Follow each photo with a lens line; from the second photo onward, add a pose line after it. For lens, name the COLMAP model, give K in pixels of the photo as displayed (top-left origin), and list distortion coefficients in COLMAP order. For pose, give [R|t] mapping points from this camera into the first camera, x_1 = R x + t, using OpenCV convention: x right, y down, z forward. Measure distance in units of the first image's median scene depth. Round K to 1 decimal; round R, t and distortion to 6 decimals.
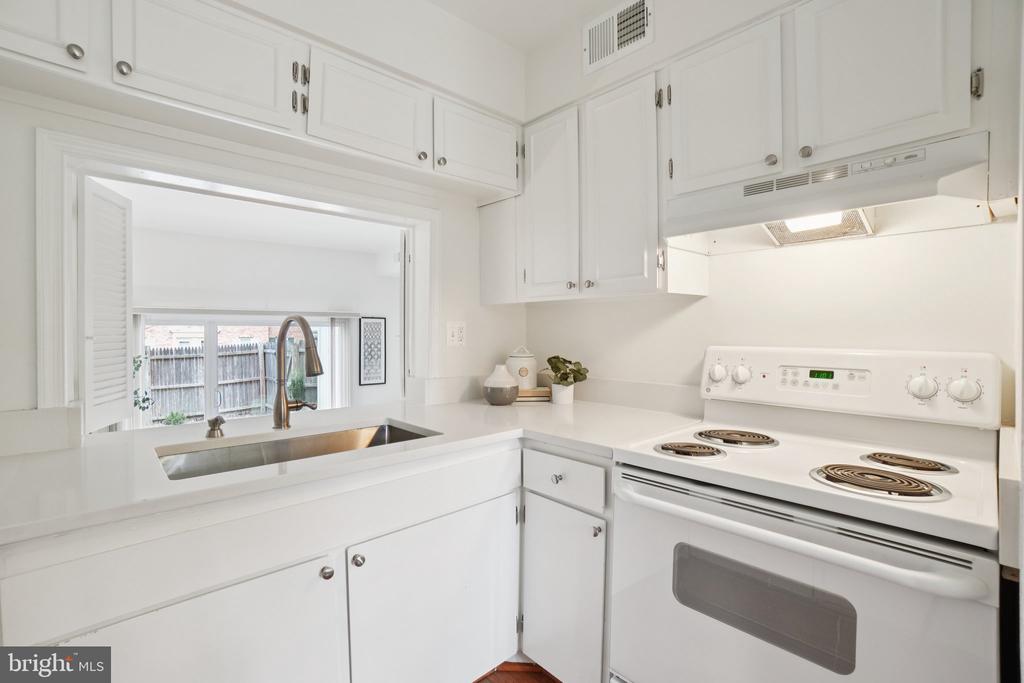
lens RADIAL K [[464.4, 0, 500.1], [0, 464.4, 338.3], [0, 0, 1]] dist [-0.045734, 0.013929]
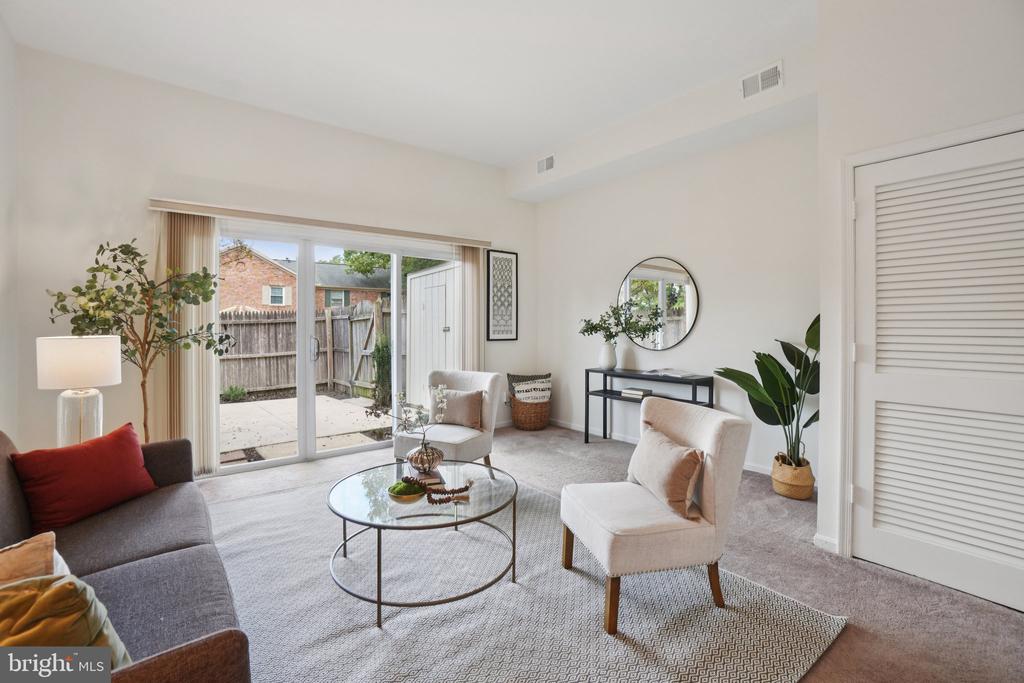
lens RADIAL K [[464.4, 0, 494.9], [0, 464.4, 325.4], [0, 0, 1]] dist [-0.045734, 0.013929]
pose [[0.997442, -0.003398, -0.071400, -0.792462], [0.002471, 0.999912, -0.013055, 0.287339], [0.071438, 0.012845, 0.997362, 0.851777]]
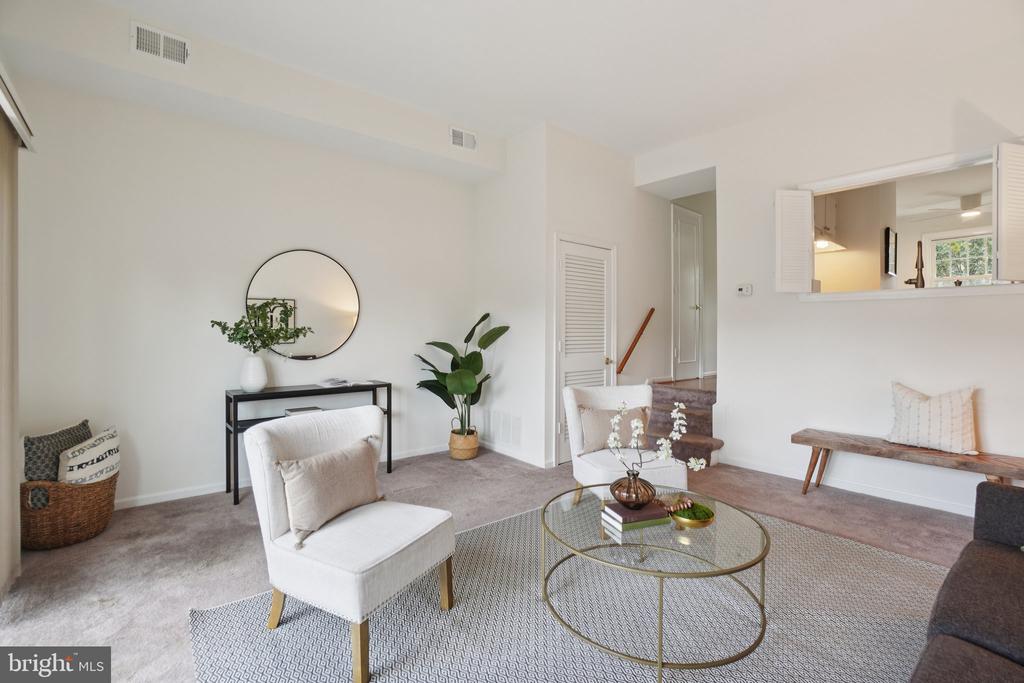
lens RADIAL K [[464.4, 0, 505.6], [0, 464.4, 342.7], [0, 0, 1]] dist [-0.045734, 0.013929]
pose [[0.028806, -0.023226, 0.999315, -1.963821], [0.010389, 0.999683, 0.022935, 0.273758], [-0.999531, 0.009722, 0.029038, 2.179065]]
